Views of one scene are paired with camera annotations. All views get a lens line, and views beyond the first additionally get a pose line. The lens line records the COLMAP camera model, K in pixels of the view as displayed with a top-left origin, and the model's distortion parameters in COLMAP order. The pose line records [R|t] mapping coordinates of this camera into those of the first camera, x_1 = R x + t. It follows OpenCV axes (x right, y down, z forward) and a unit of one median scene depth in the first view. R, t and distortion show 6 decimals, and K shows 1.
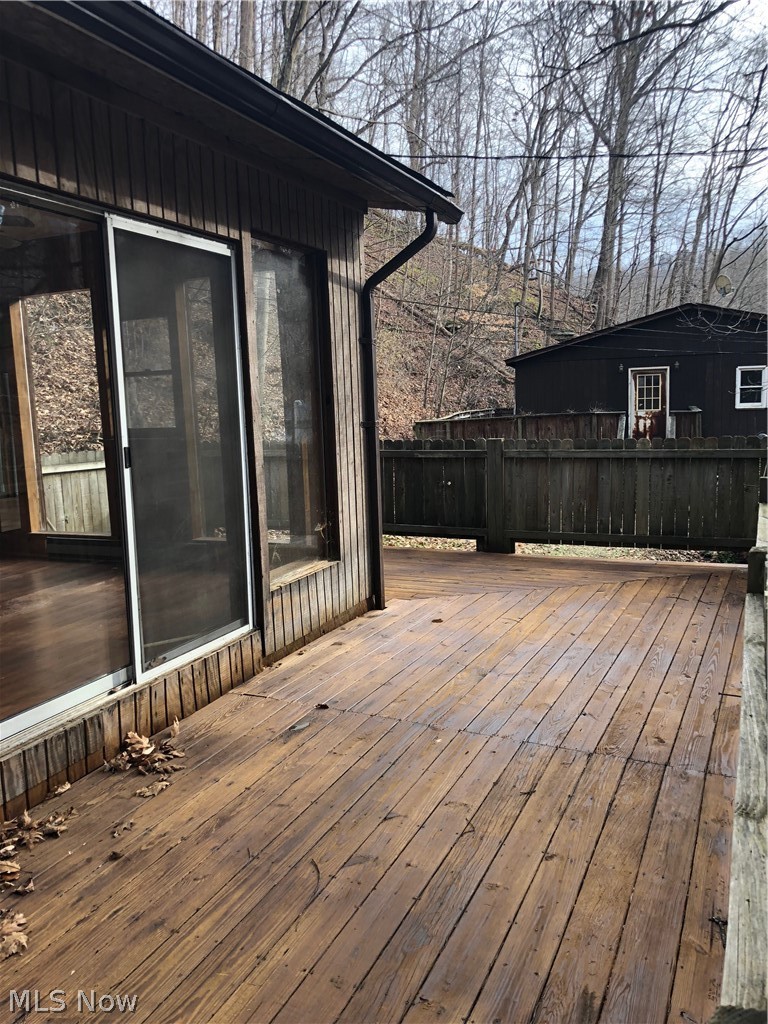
lens RADIAL K [[846.1, 0, 383.8], [0, 846.1, 511.9], [0, 0, 1]] dist [0.002123, -0.000633]
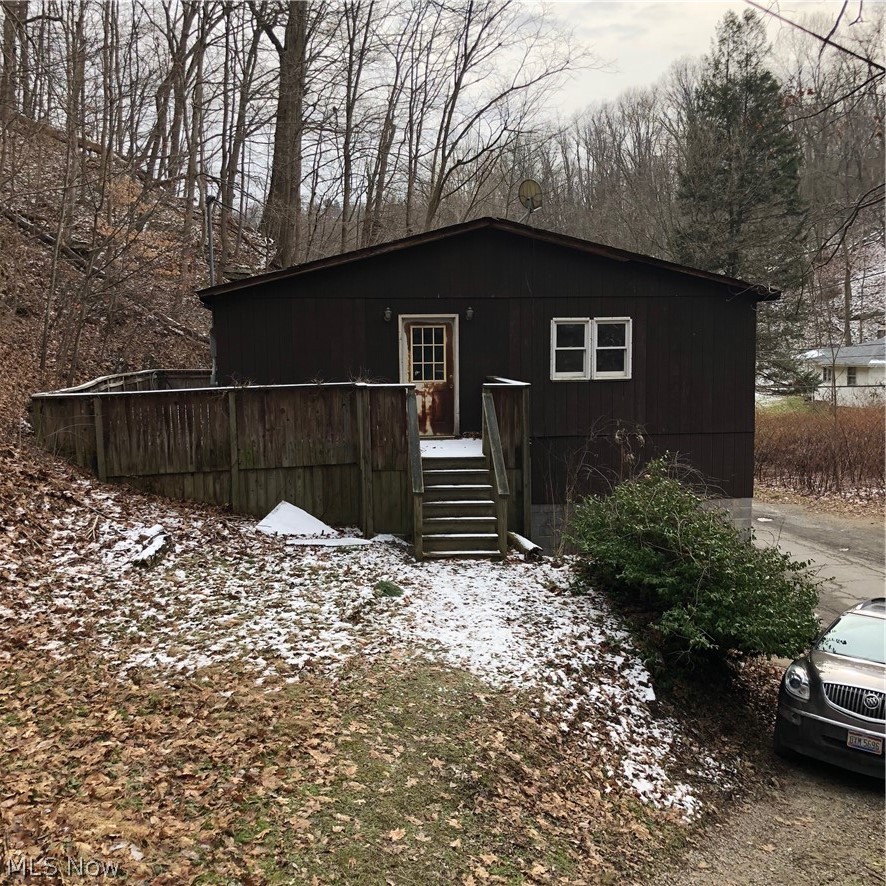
lens RADIAL K [[975.7, 0, 442.1], [0, 975.7, 442.4], [0, 0, 1]] dist [0.034310, 0.000000]
pose [[0.903346, -0.017980, 0.428535, 0.004240], [0.037082, 0.998654, -0.036270, -0.046625], [-0.427306, 0.048655, 0.902797, 0.330462]]
